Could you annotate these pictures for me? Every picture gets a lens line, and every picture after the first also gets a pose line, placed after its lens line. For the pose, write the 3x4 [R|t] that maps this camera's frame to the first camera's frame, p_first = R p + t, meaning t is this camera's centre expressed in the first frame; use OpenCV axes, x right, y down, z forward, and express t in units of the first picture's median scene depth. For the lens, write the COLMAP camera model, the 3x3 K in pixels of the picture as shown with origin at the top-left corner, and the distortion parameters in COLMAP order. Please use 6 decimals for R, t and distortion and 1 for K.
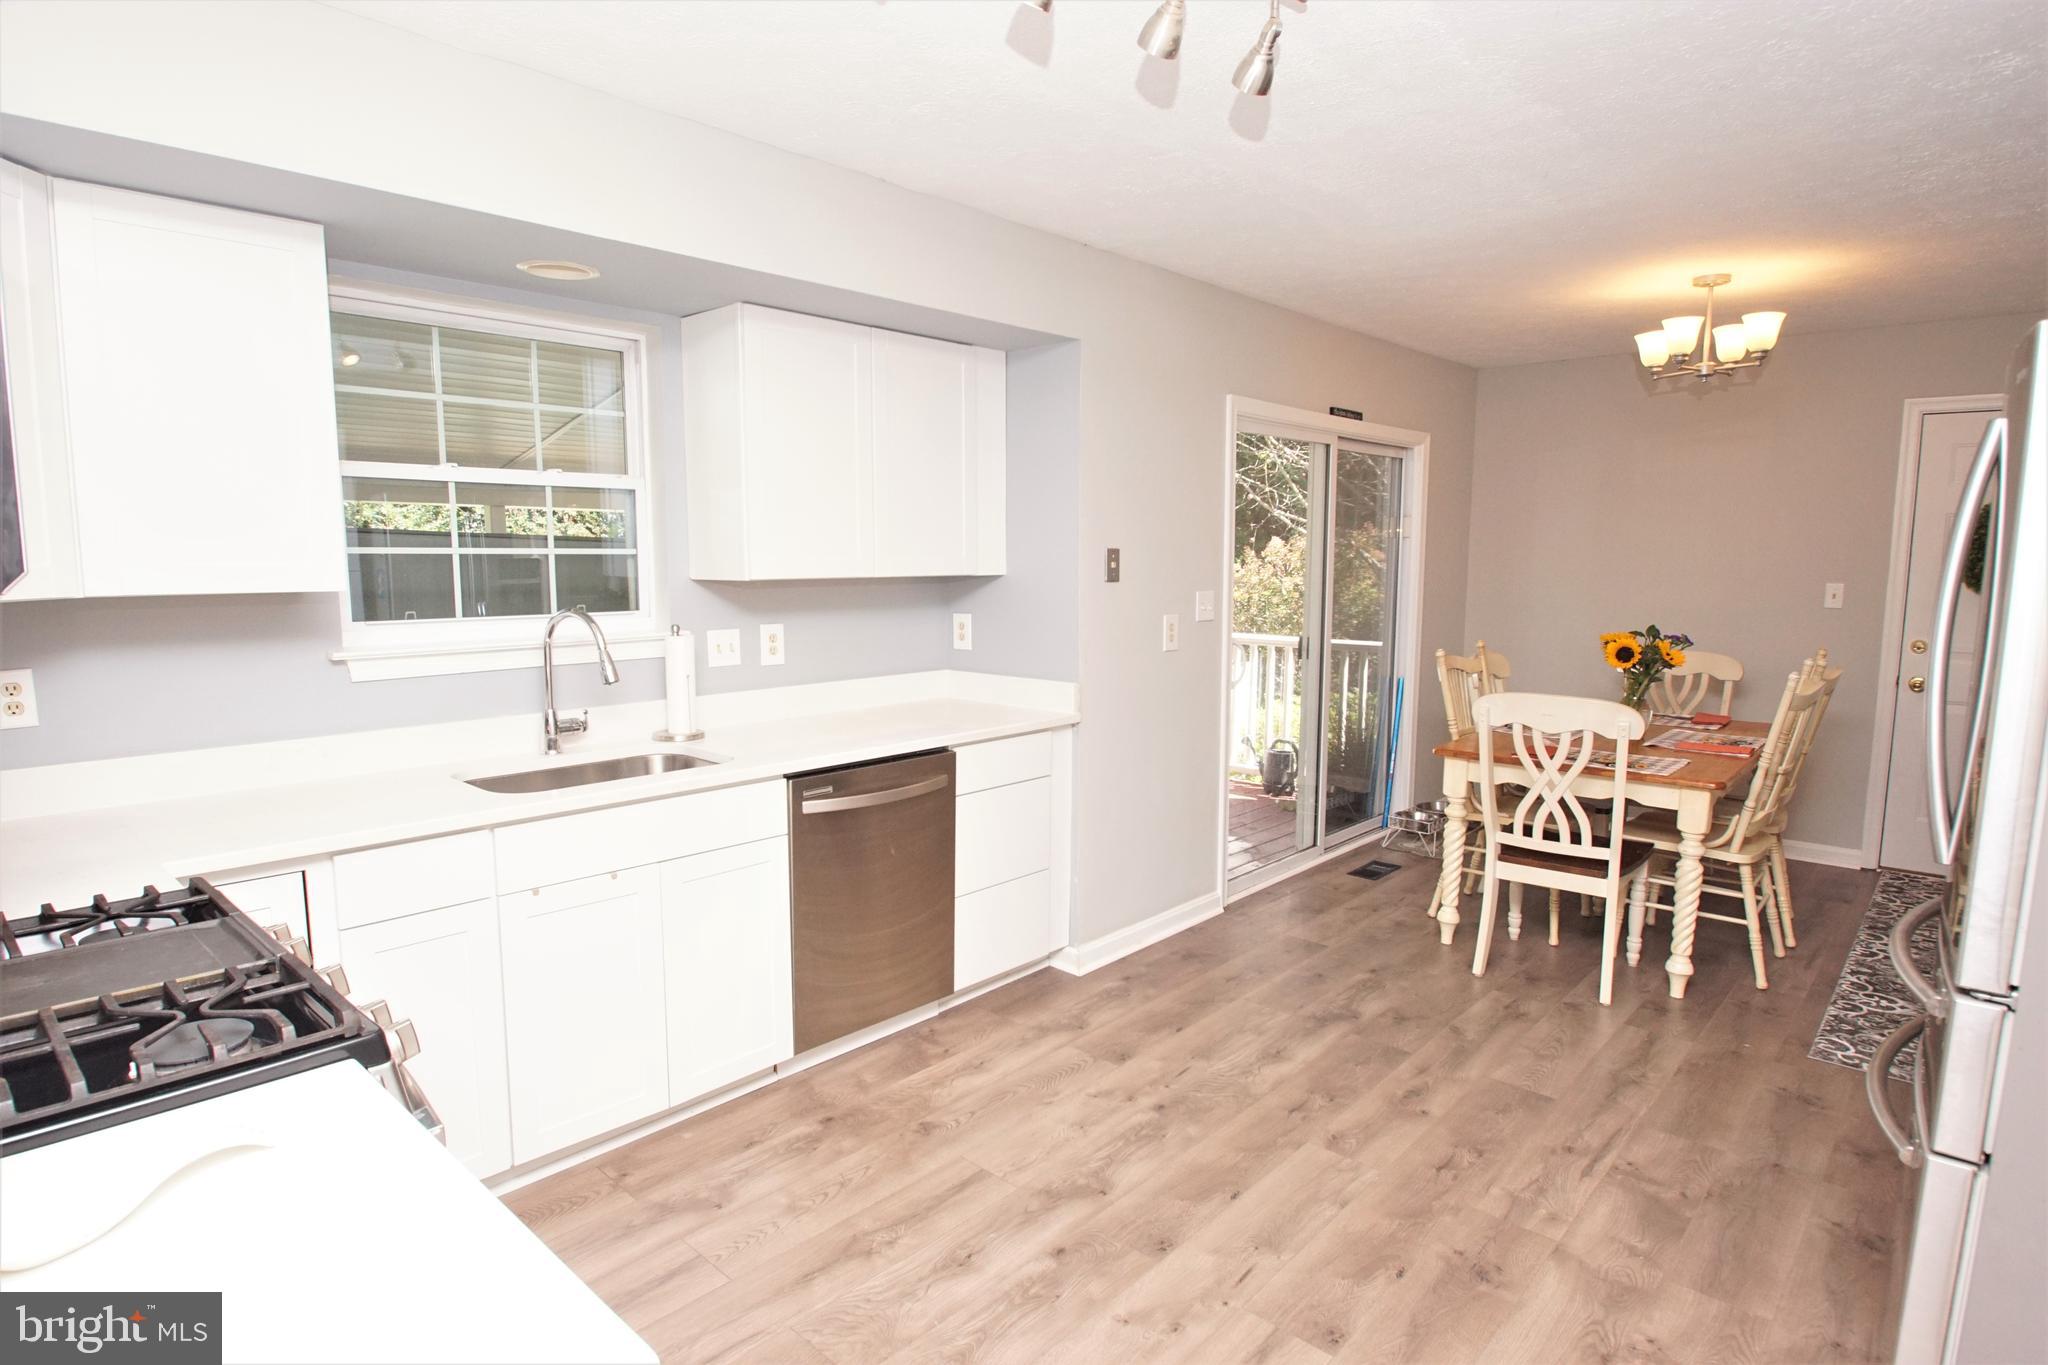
lens RADIAL K [[1046.8, 0, 981.2], [0, 1046.8, 682.7], [0, 0, 1]] dist [-0.025213, -0.000442]
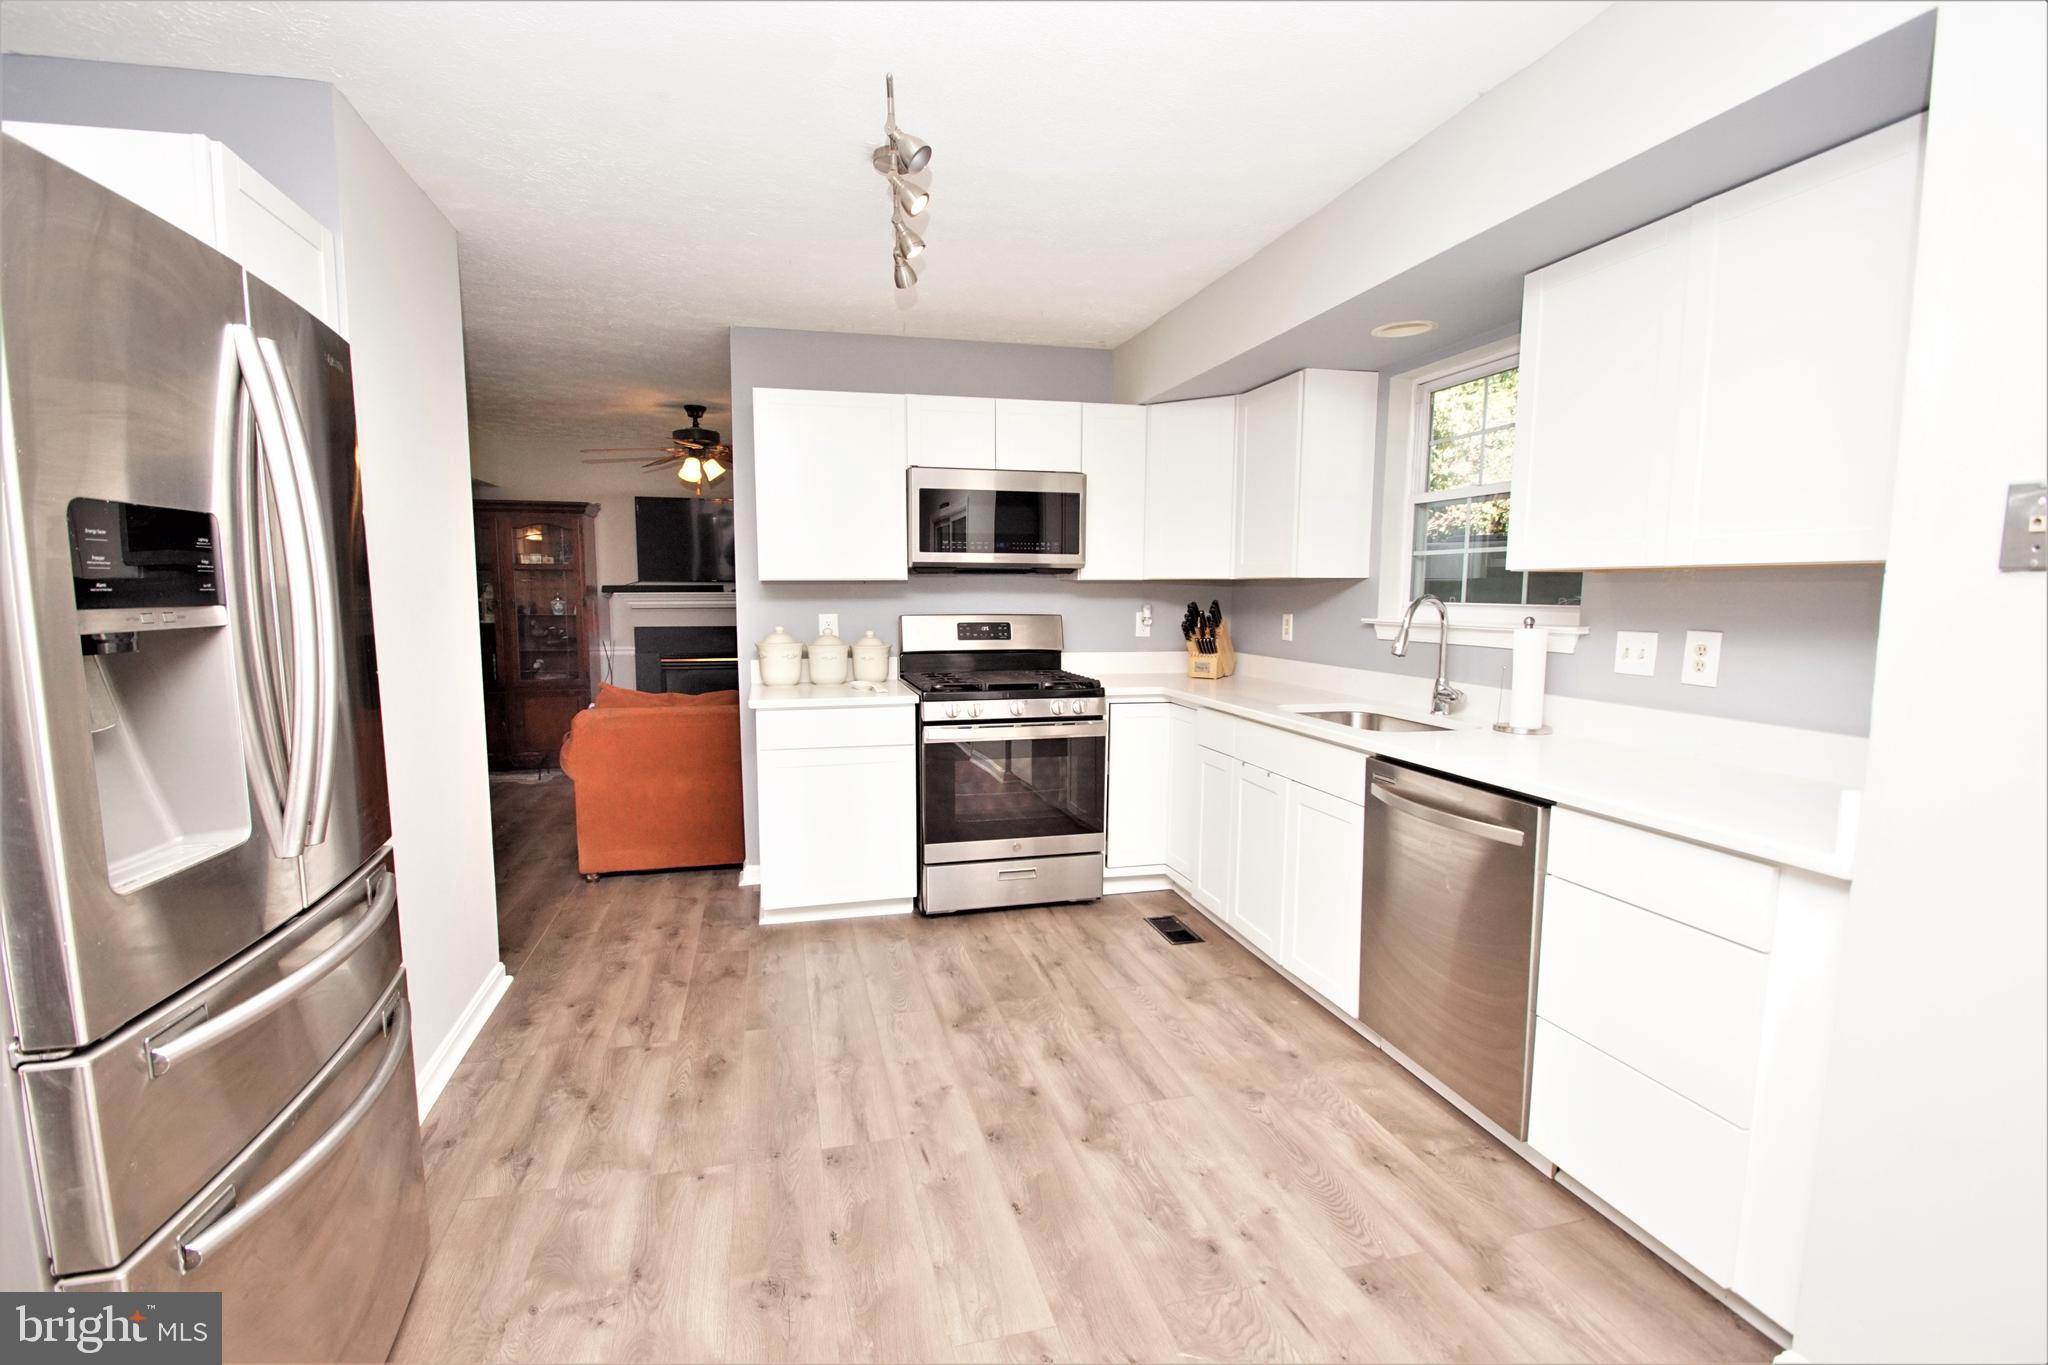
lens RADIAL K [[900.0, 0, 1024.0], [0, 900.0, 682.5], [0, 0, 1]] dist [0.000623, -0.006740]
pose [[-0.494430, 0.090990, -0.864442, 0.850869], [-0.102567, 0.981451, 0.161971, -0.103854], [0.863145, 0.168747, -0.475926, 1.234634]]
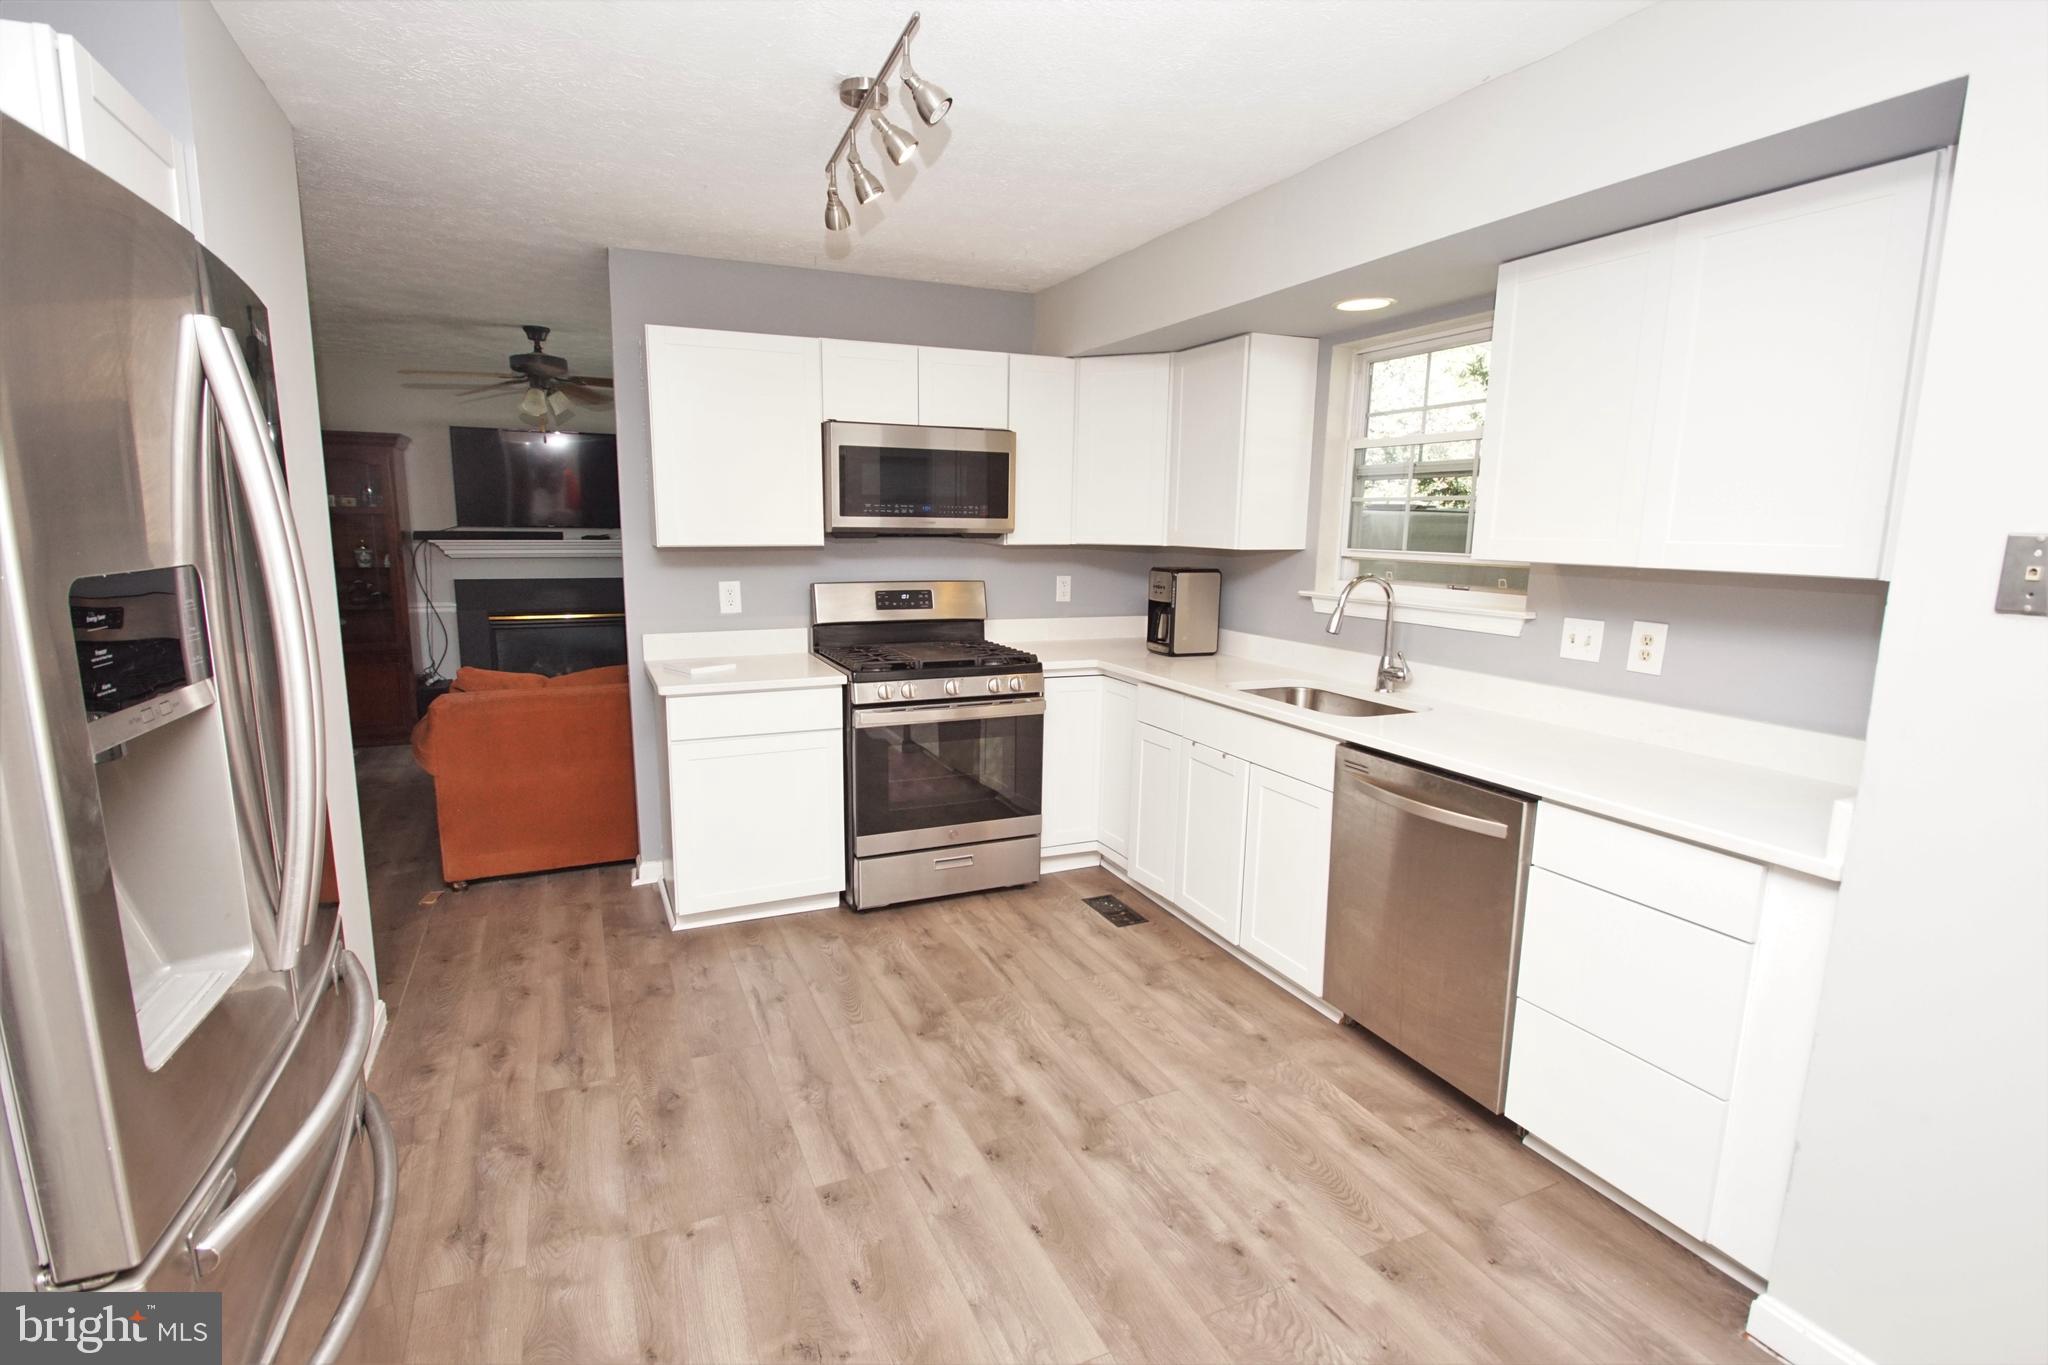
lens RADIAL K [[954.3, 0, 1022.2], [0, 954.3, 676.4], [0, 0, 1]] dist [0.002750, -0.005949]
pose [[-0.341838, 0.149395, -0.927808, 0.903165], [-0.122614, 0.971753, 0.201646, -0.145159], [0.931726, 0.182693, -0.313864, 1.092781]]
